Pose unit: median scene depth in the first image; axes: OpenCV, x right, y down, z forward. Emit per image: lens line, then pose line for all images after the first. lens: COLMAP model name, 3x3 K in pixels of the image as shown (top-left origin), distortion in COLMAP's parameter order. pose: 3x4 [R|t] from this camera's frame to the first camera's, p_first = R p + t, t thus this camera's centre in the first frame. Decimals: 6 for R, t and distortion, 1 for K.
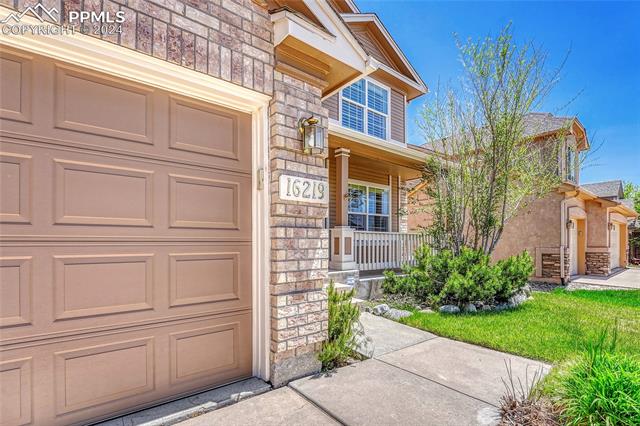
lens RADIAL K [[296.5, 0, 318.0], [0, 296.5, 239.9], [0, 0, 1]] dist [-0.016413, 0.000117]
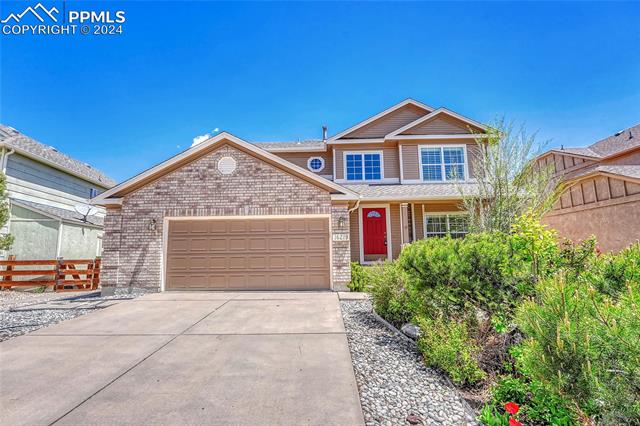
lens RADIAL K [[296.5, 0, 319.8], [0, 296.5, 210.8], [0, 0, 1]] dist [-0.016413, 0.000117]
pose [[0.764391, -0.105089, -0.636131, 2.042322], [0.018625, 0.989815, -0.141137, 0.016431], [0.644484, 0.096036, 0.758563, -1.891879]]
